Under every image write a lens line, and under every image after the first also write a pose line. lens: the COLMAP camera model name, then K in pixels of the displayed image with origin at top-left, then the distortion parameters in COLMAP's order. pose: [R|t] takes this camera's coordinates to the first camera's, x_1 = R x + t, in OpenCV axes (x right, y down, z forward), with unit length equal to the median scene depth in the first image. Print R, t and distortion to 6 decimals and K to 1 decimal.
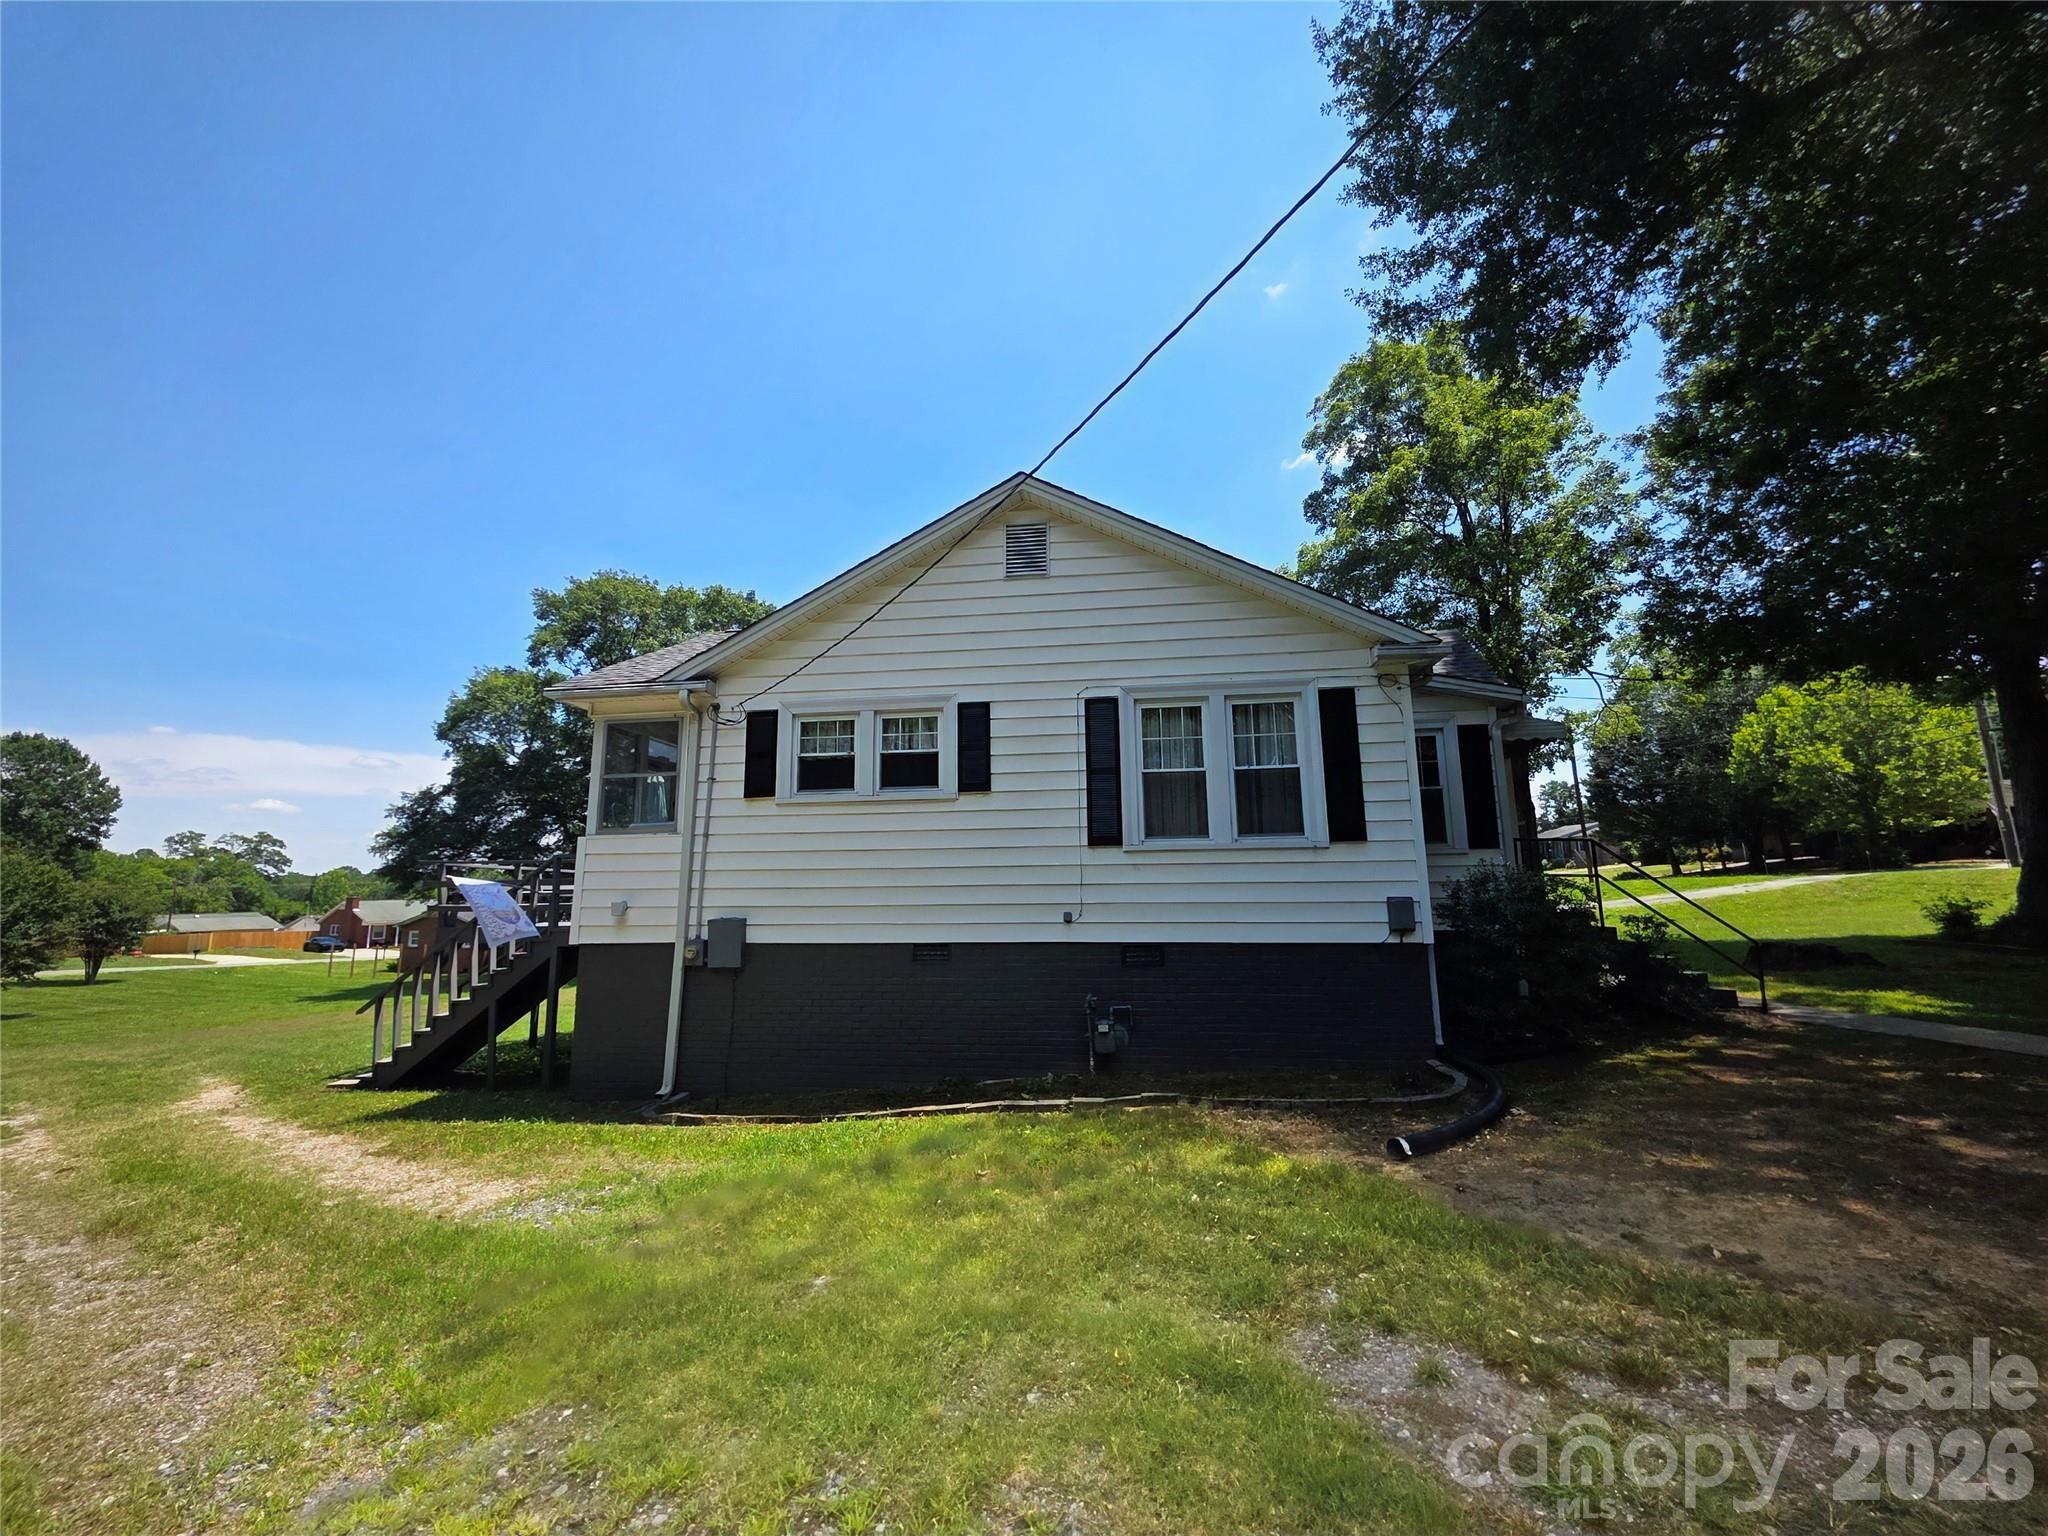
lens RADIAL K [[824.0, 0, 1021.4], [0, 824.0, 760.2], [0, 0, 1]] dist [0.000460, -0.000478]
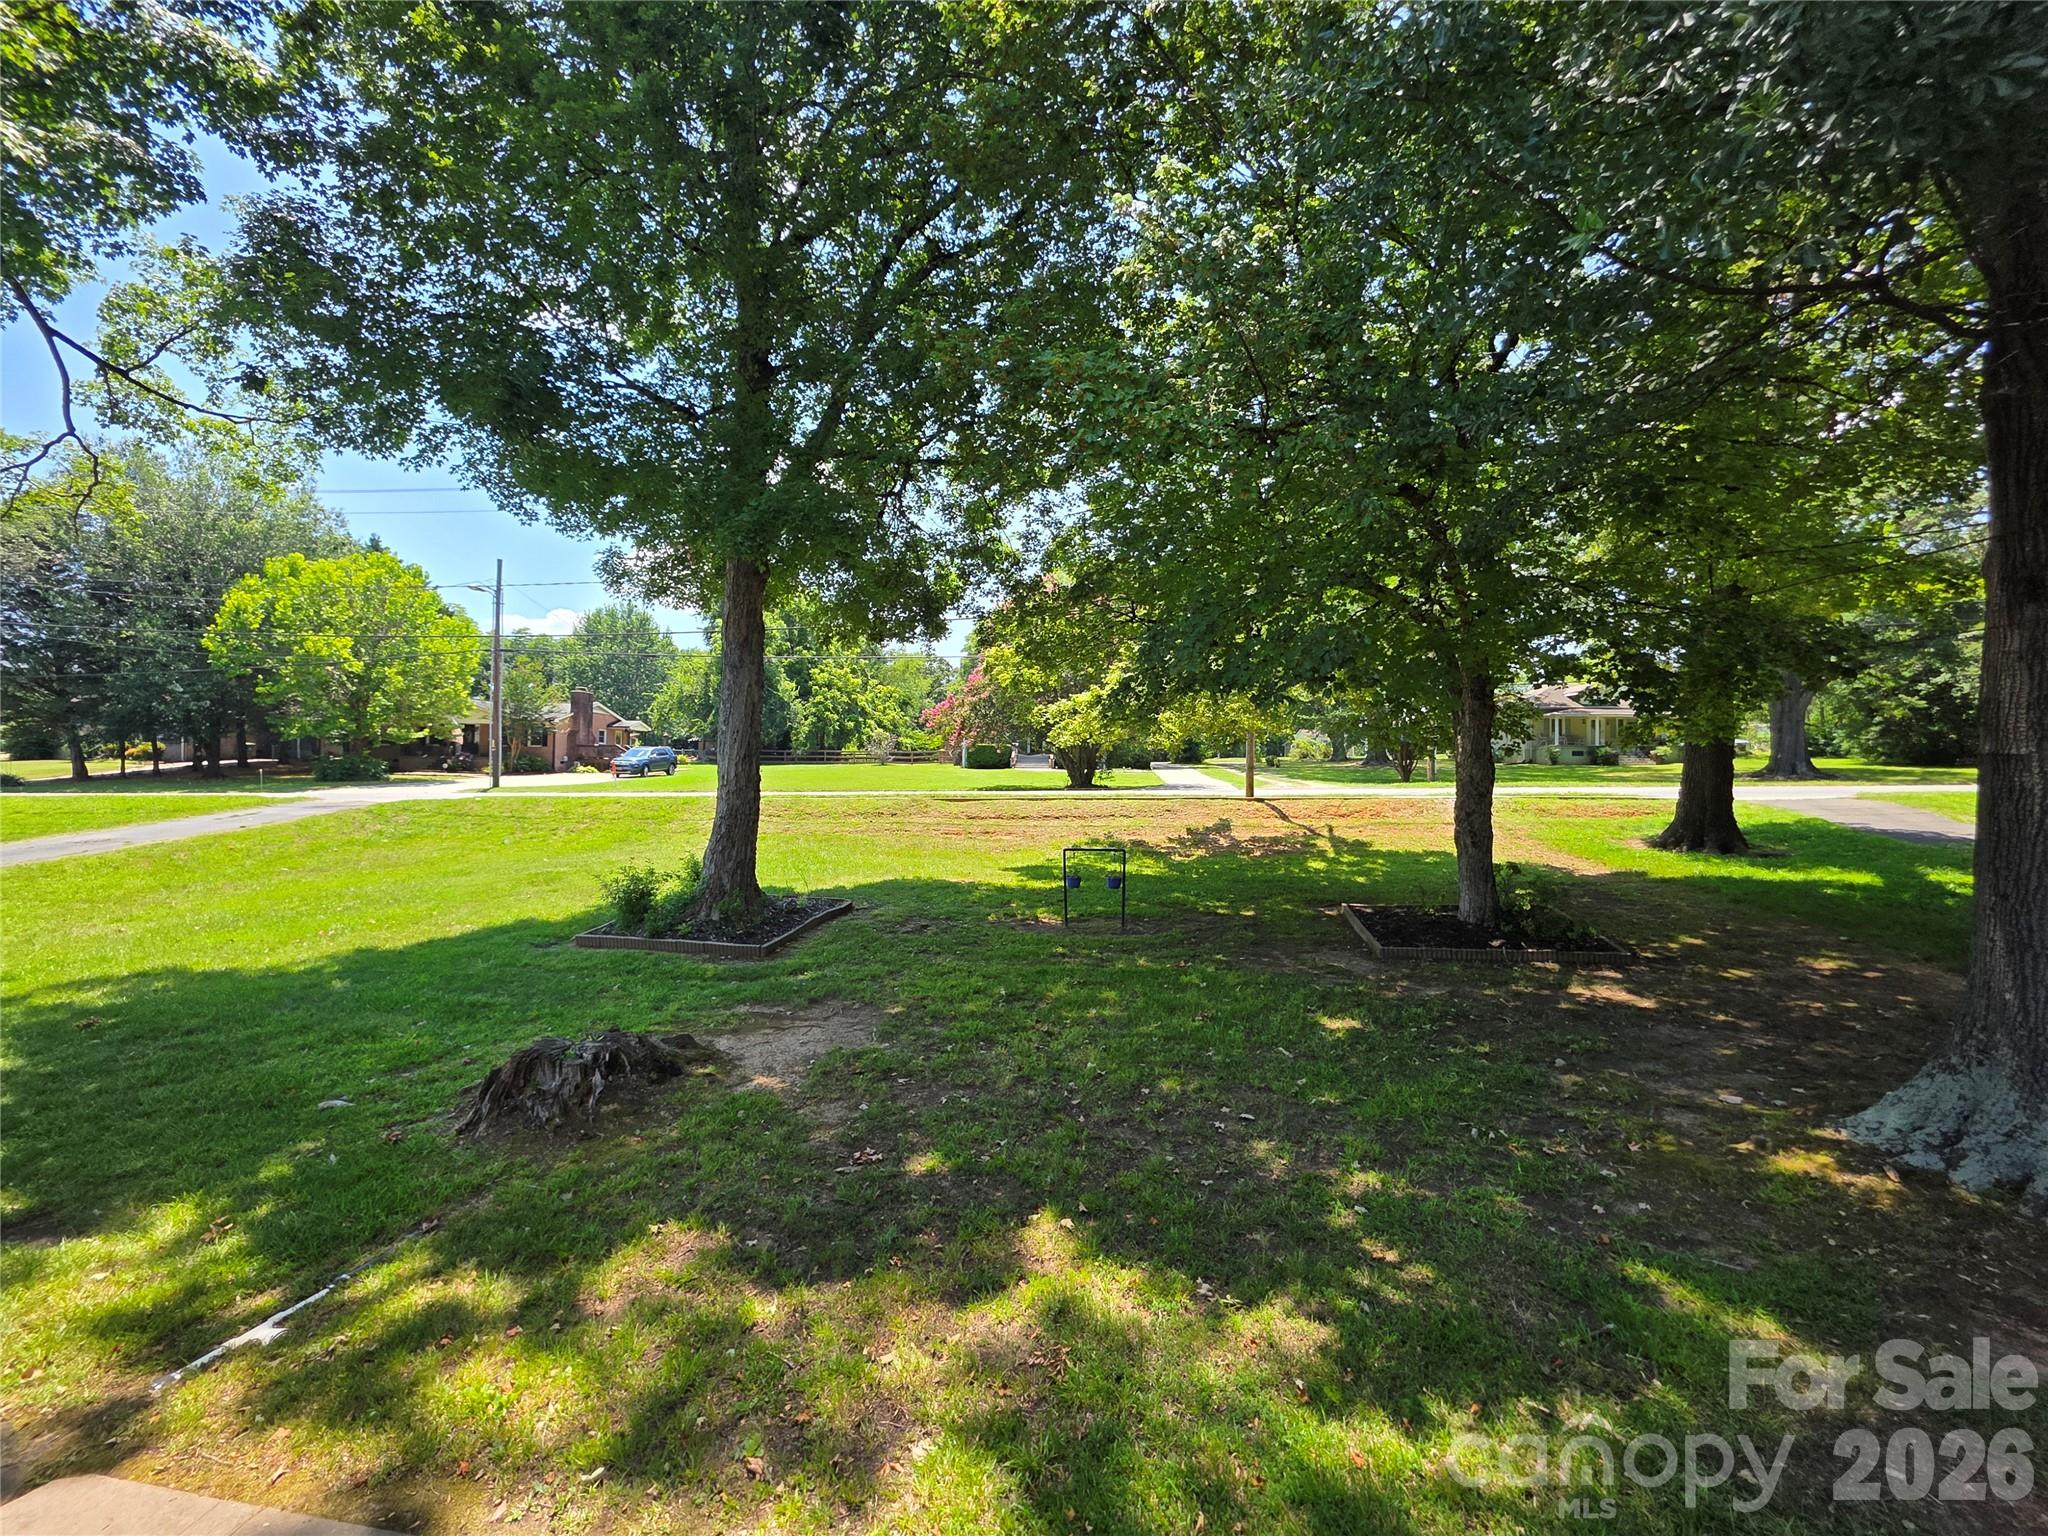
lens RADIAL K [[824.0, 0, 1021.8], [0, 824.0, 759.2], [0, 0, 1]] dist [0.000460, -0.000478]
pose [[0.032410, 0.039102, 0.998709, 0.163871], [-0.168643, 0.985121, -0.033097, 0.015942], [-0.985144, -0.167352, 0.038522, 0.252714]]
